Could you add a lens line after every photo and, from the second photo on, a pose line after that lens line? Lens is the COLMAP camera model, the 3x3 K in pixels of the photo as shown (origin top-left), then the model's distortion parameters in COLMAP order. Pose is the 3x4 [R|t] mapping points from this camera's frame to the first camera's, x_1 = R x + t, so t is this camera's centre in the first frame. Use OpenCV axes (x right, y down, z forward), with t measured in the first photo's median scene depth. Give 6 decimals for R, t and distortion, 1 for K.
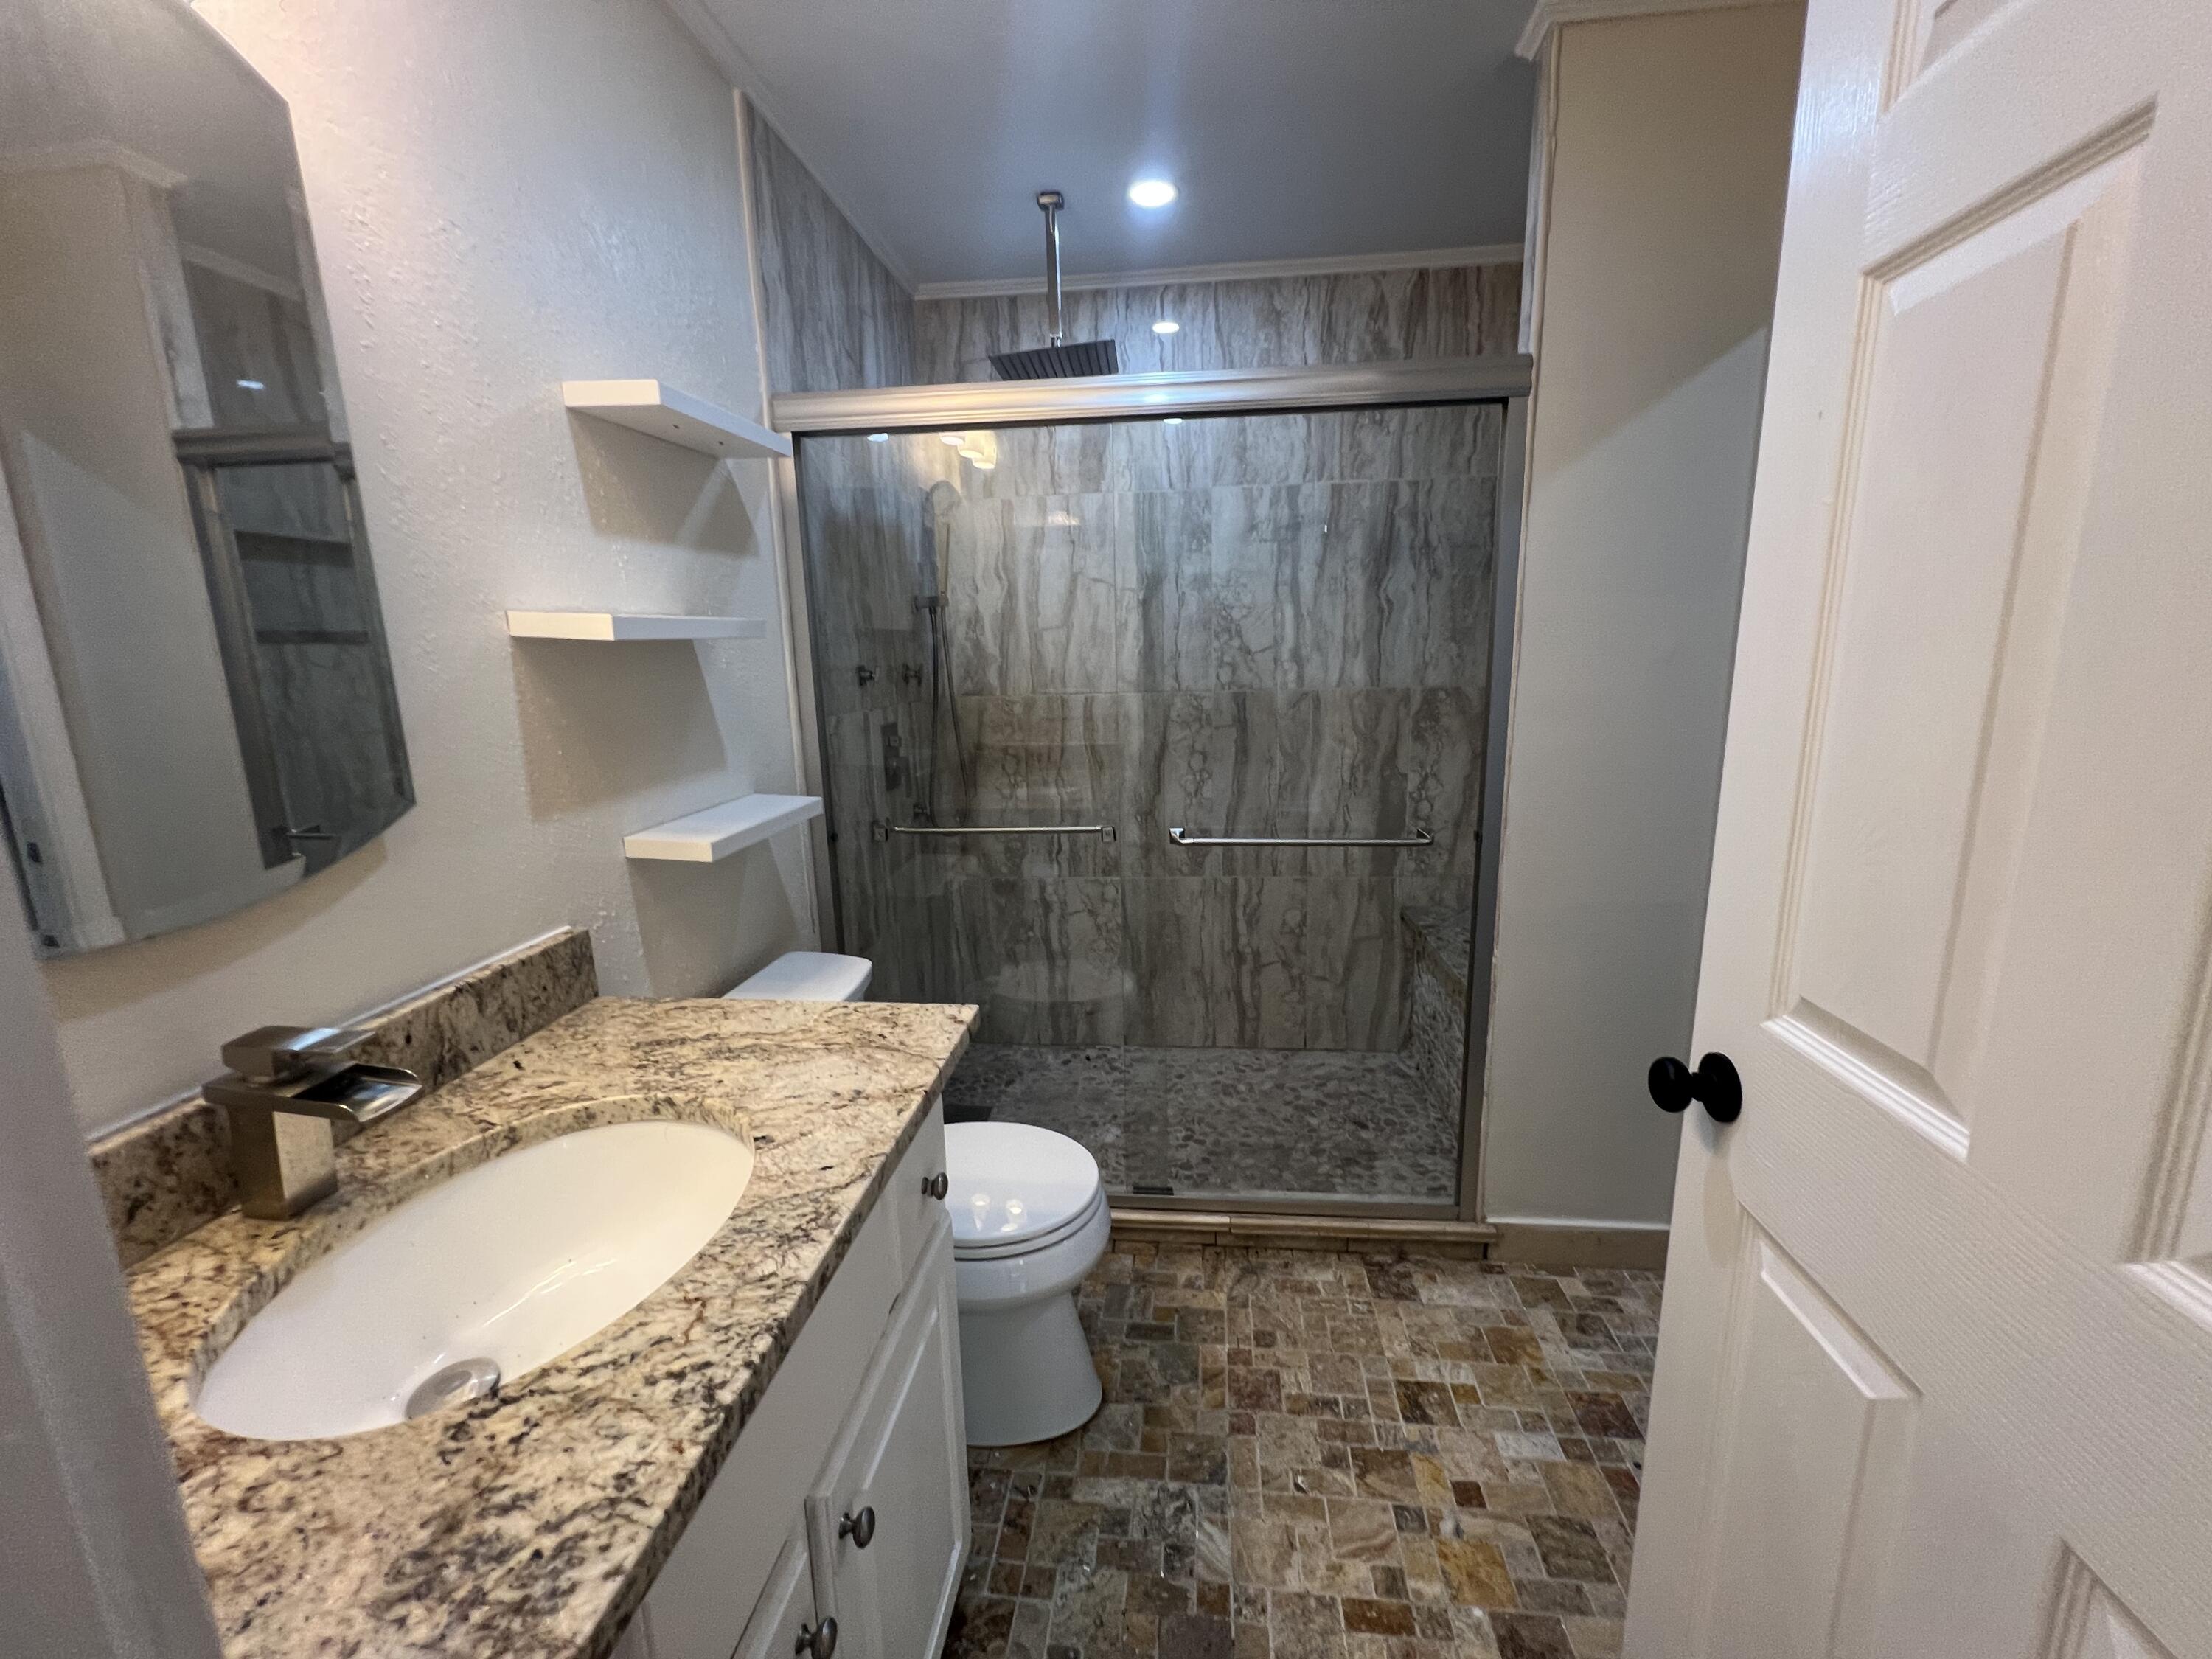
lens RADIAL K [[884.9, 0, 1117.1], [0, 884.9, 835.2], [0, 0, 1]] dist [-0.001979, 0.000685]
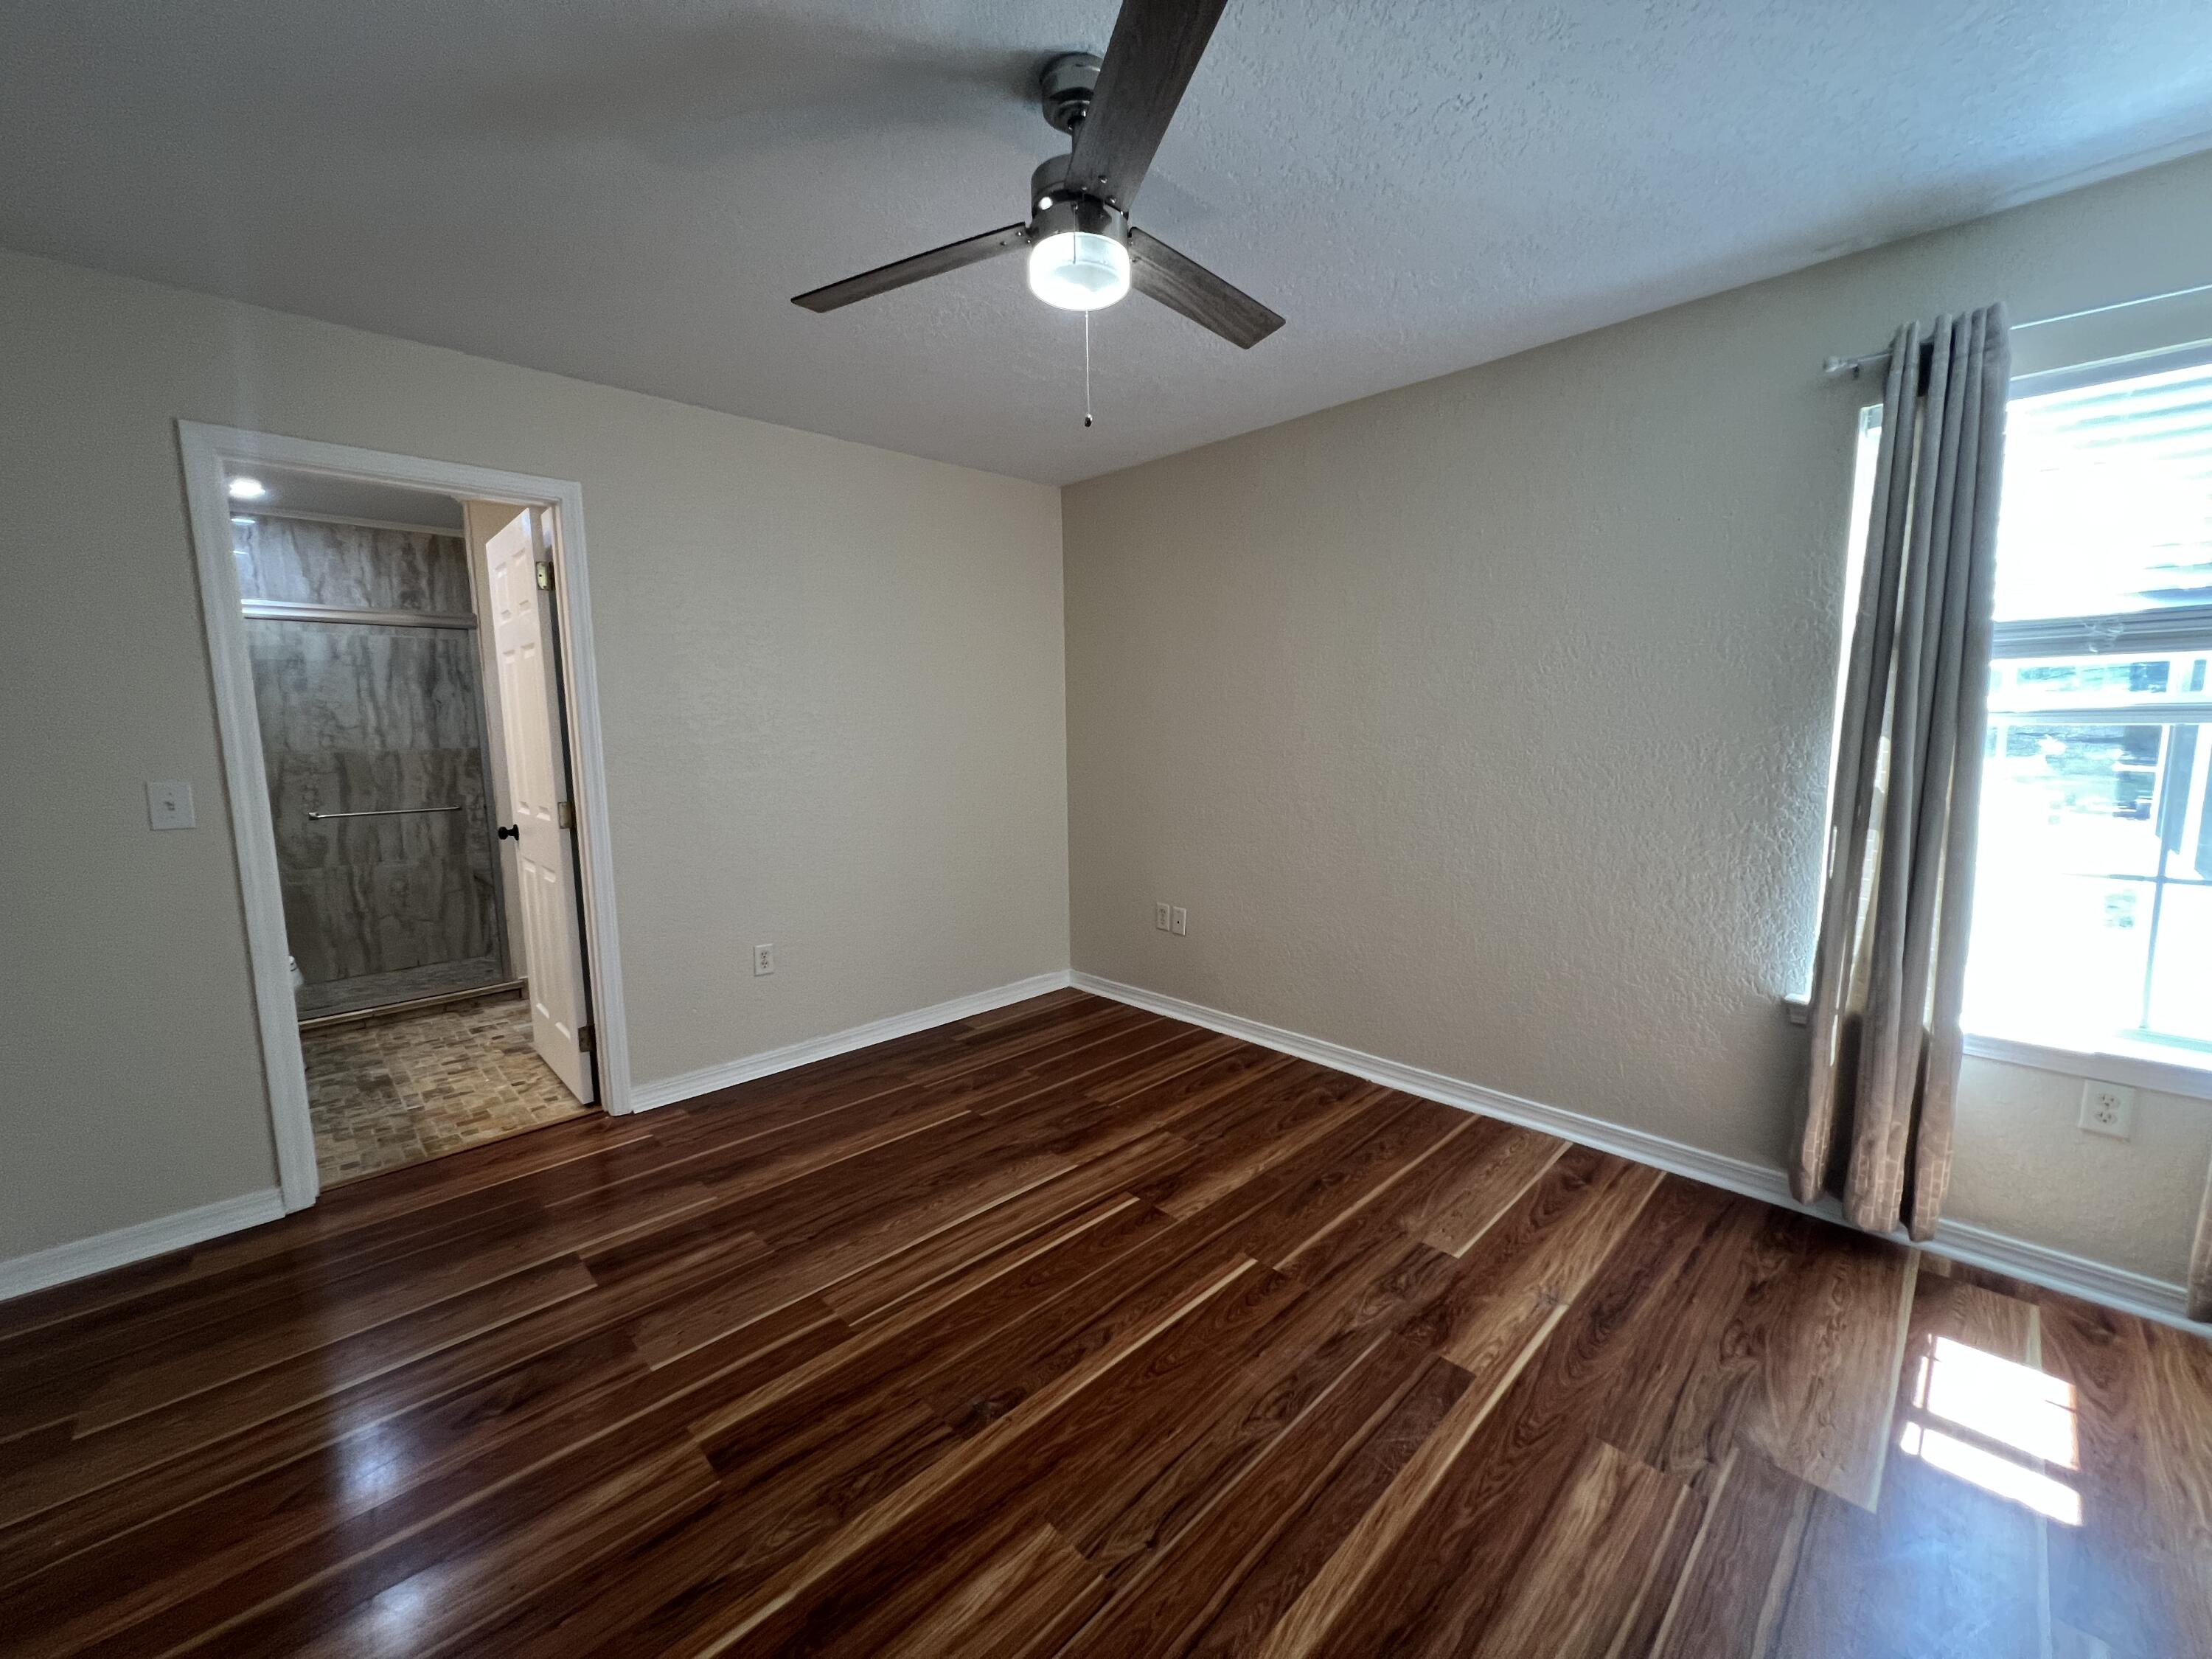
lens RADIAL K [[885.1, 0, 1106.4], [0, 885.1, 838.3], [0, 0, 1]] dist [-0.001865, 0.000541]
pose [[0.645114, -0.085118, 0.759330, -0.342143], [0.150034, 0.988541, -0.016655, 0.402092], [-0.749211, 0.124670, 0.650492, -1.895366]]
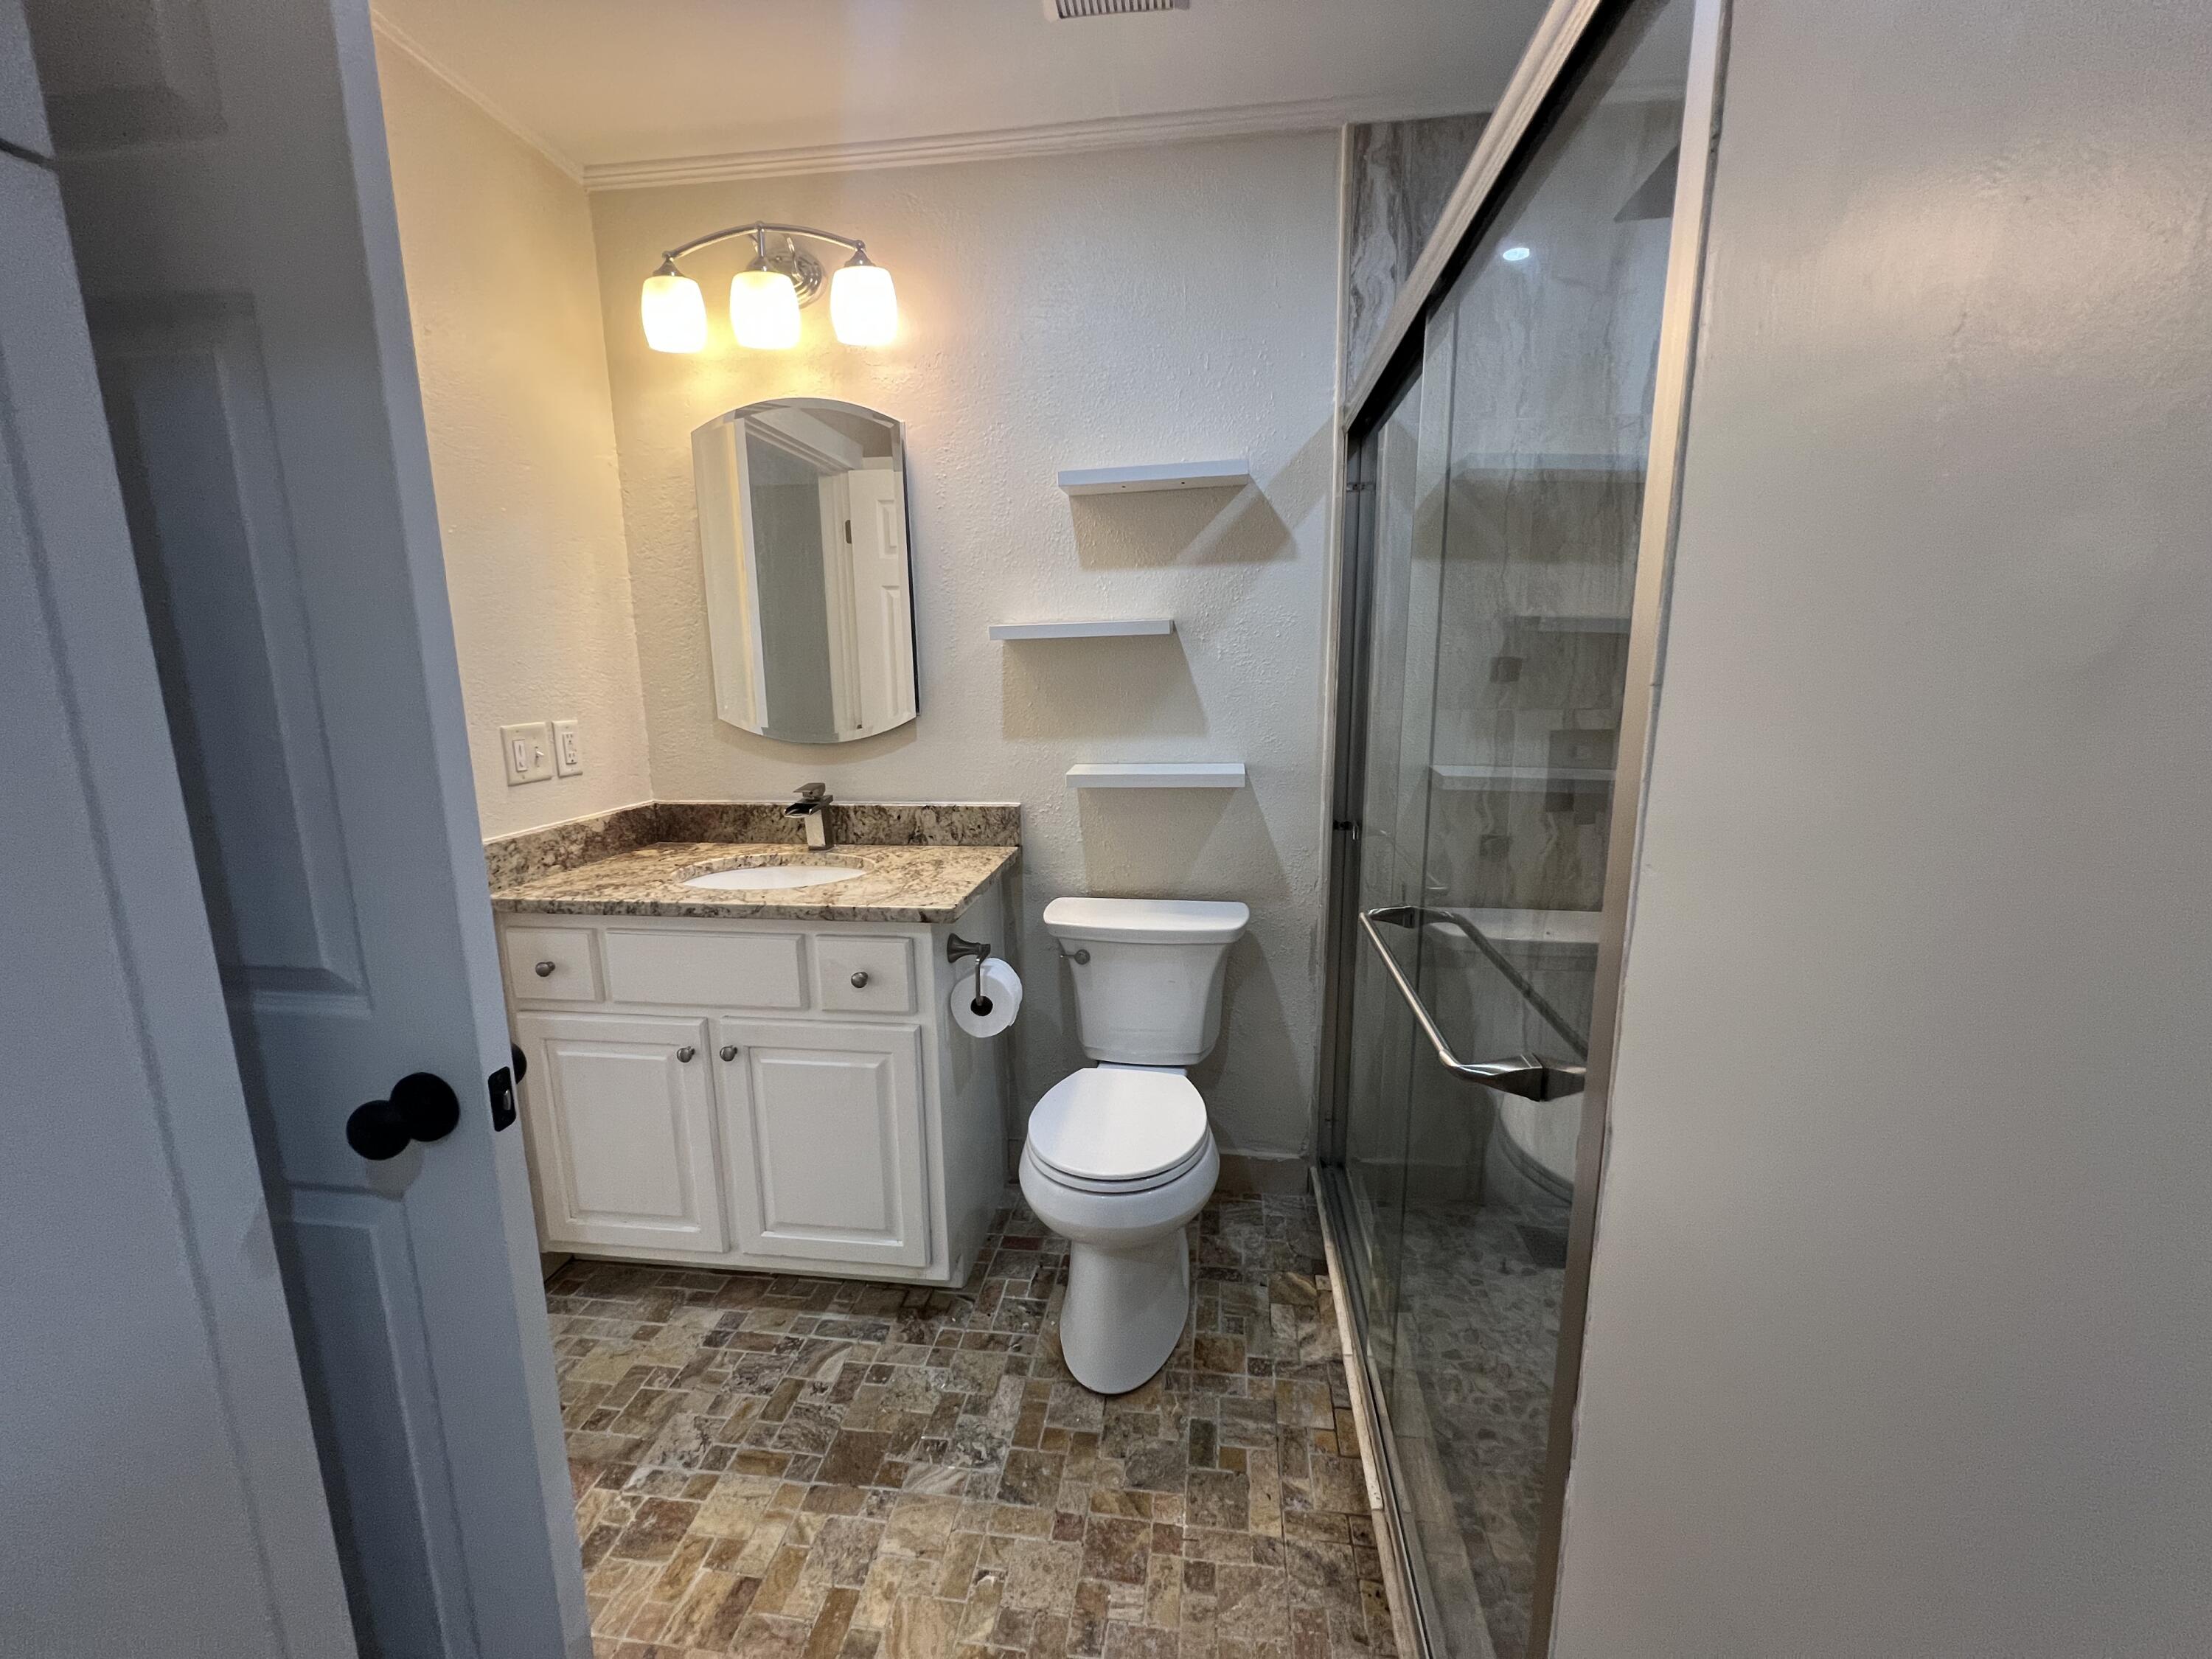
lens RADIAL K [[884.9, 0, 1092.7], [0, 884.9, 830.6], [0, 0, 1]] dist [-0.001979, 0.000685]
pose [[-0.029444, 0.205372, -0.978241, 0.806358], [-0.189552, 0.959760, 0.207198, -0.172311], [0.981429, 0.191528, 0.010669, 0.830171]]
